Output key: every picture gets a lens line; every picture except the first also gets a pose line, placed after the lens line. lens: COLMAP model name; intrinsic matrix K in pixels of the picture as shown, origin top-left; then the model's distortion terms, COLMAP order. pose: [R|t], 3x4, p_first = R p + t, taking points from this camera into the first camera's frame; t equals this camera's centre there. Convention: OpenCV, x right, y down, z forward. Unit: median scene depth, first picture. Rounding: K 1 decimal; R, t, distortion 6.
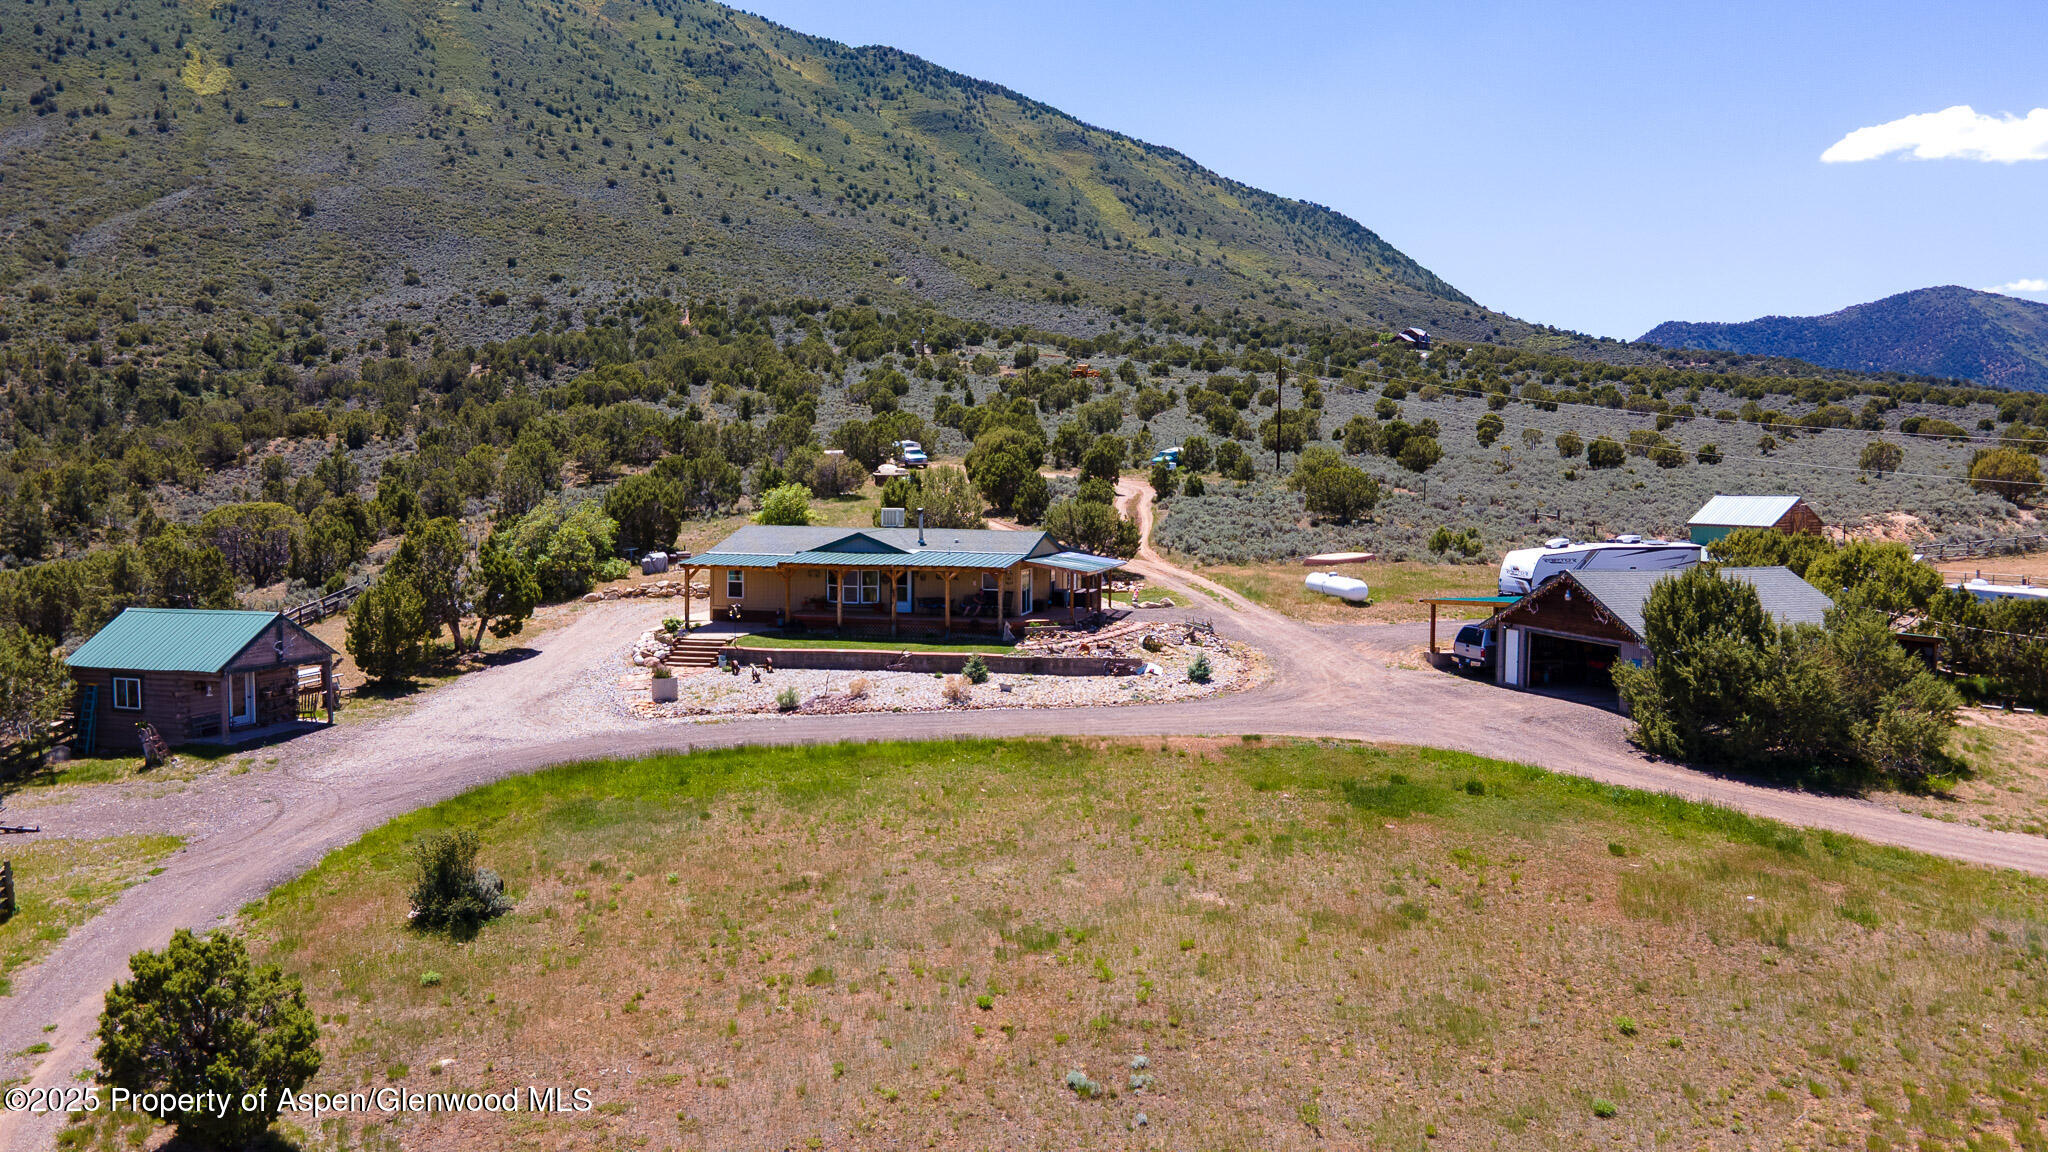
lens RADIAL K [[1493.6, 0, 1020.8], [0, 1493.6, 569.5], [0, 0, 1]] dist [0.019018, 0.046093]
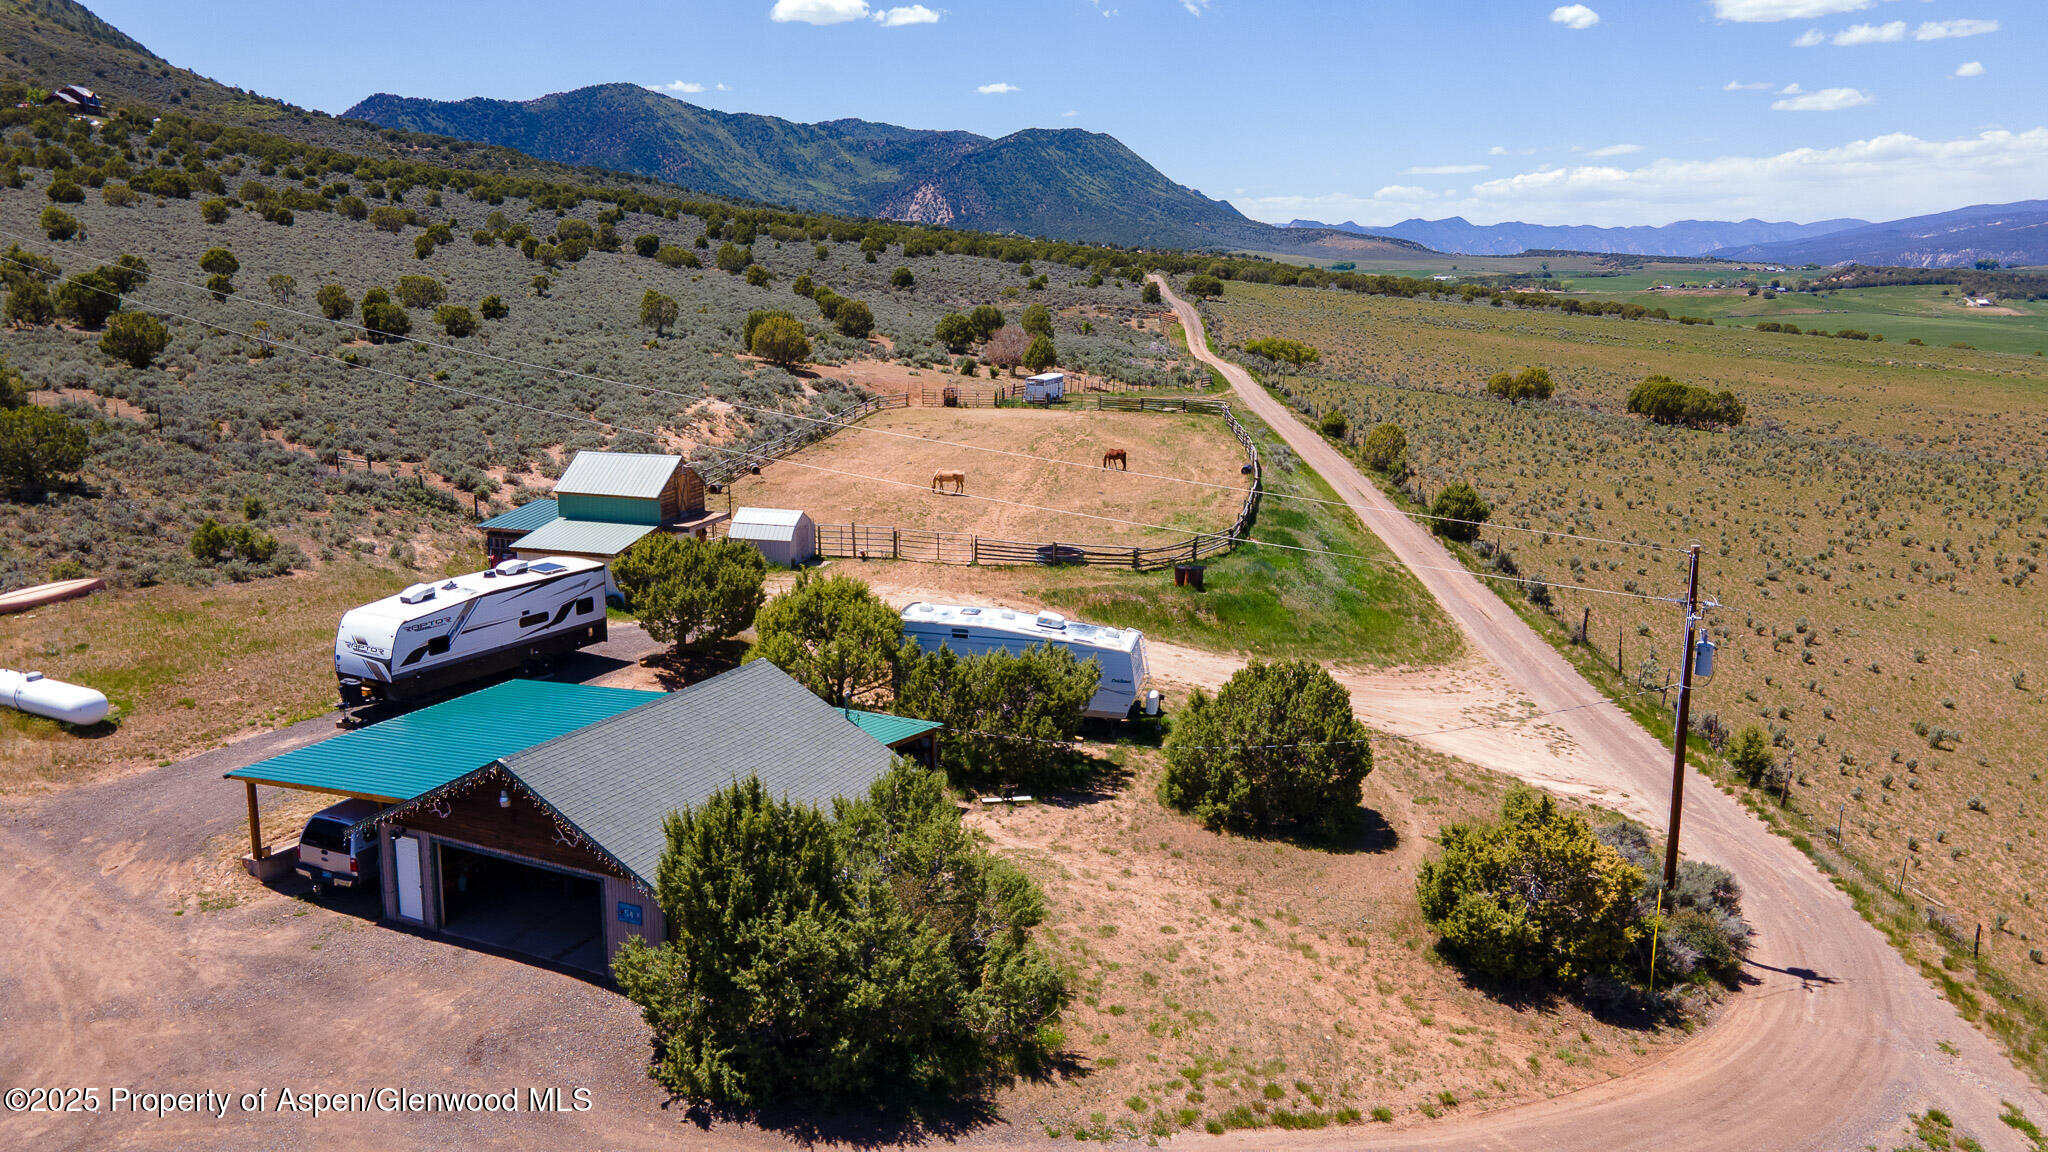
lens RADIAL K [[1493.6, 0, 1014.9], [0, 1493.6, 573.8], [0, 0, 1]] dist [0.019018, 0.046093]
pose [[0.704148, -0.145273, 0.695033, 0.014061], [0.041557, 0.985601, 0.163904, -0.023746], [-0.708836, -0.086529, 0.700046, 0.061500]]
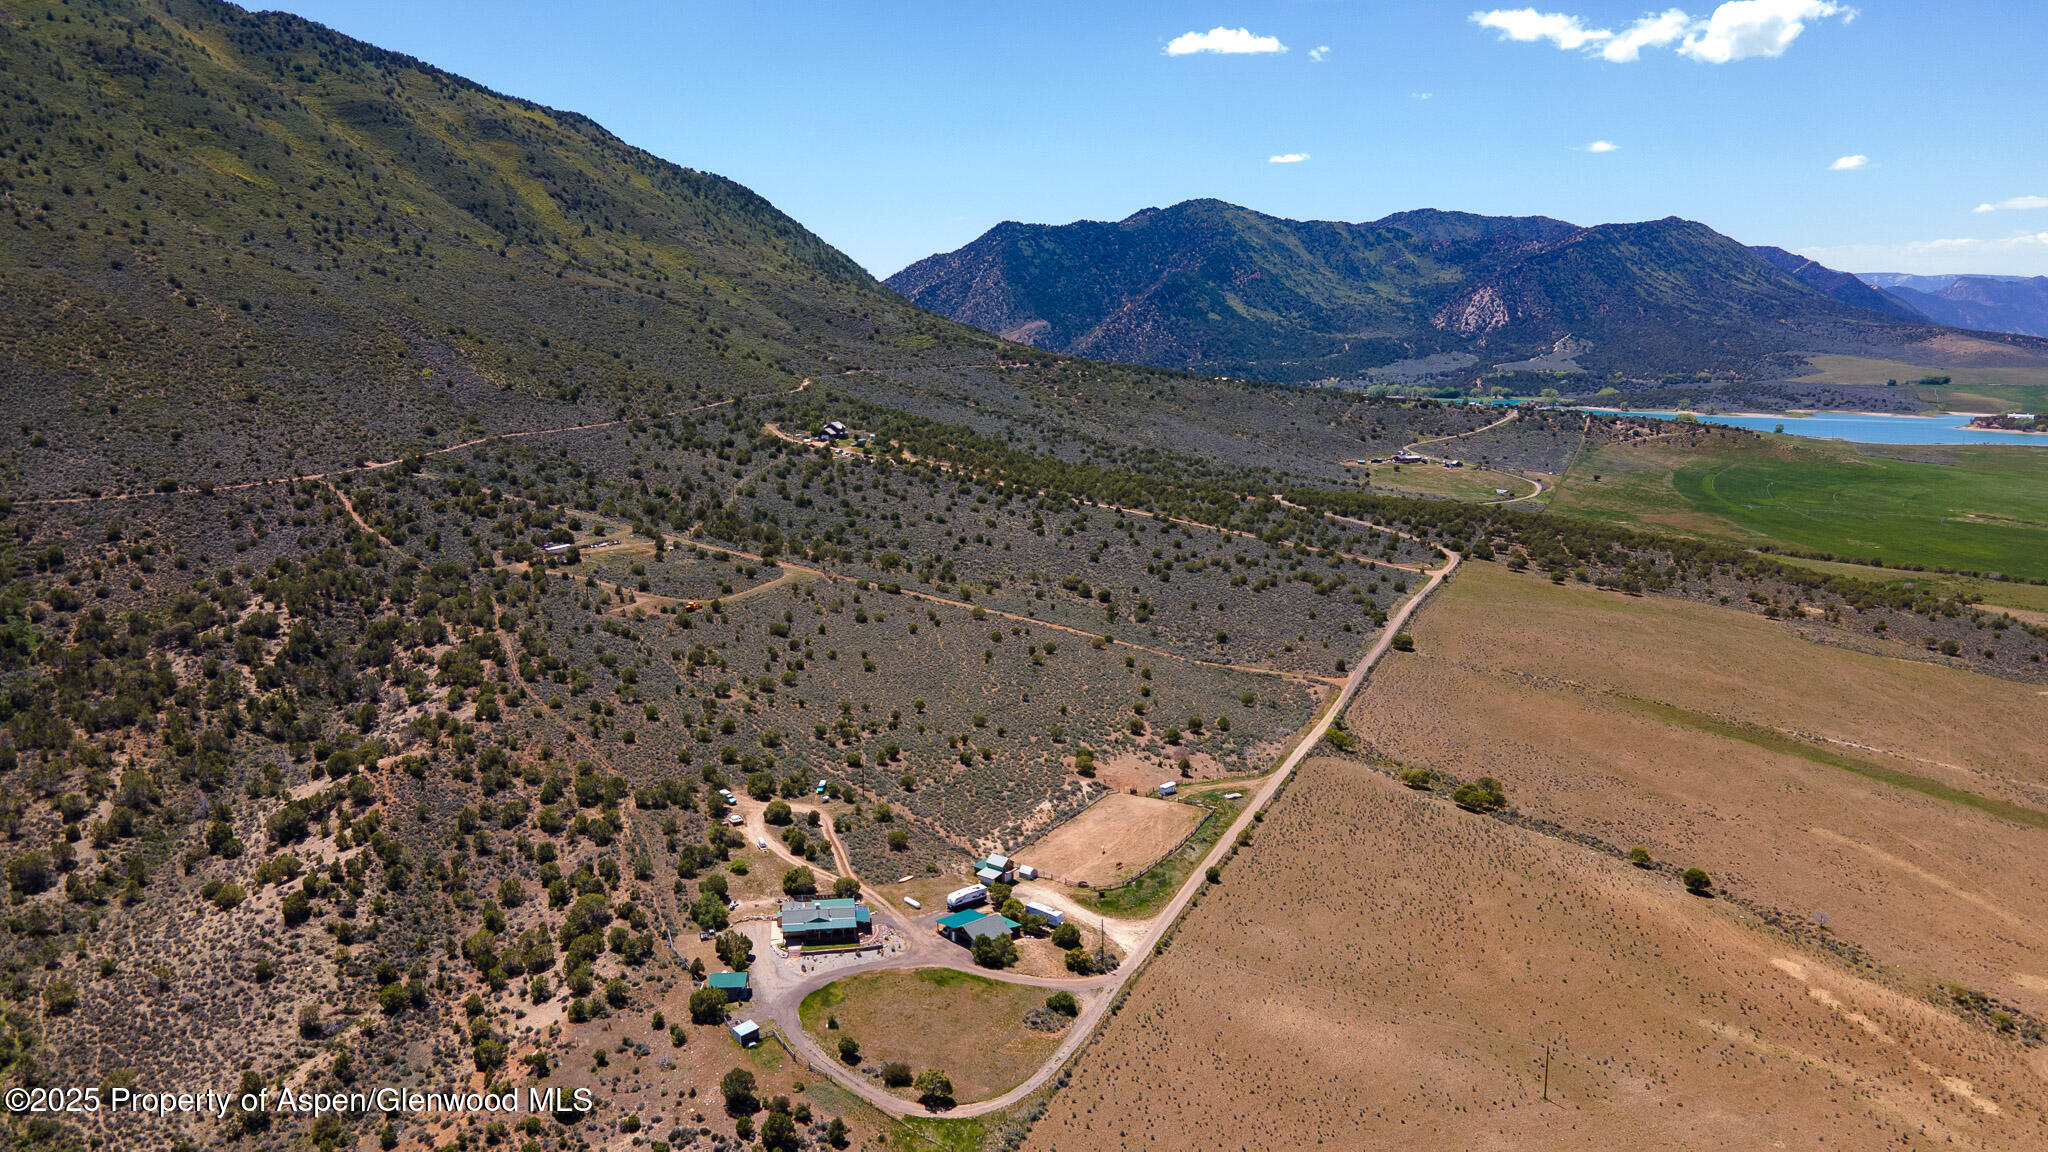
lens RADIAL K [[1493.6, 0, 1018.9], [0, 1493.6, 579.4], [0, 0, 1]] dist [0.019018, 0.046093]
pose [[0.916728, -0.070202, 0.393296, -0.233578], [0.023178, 0.992128, 0.123067, -0.293598], [-0.398839, -0.103703, 0.911138, -0.609503]]
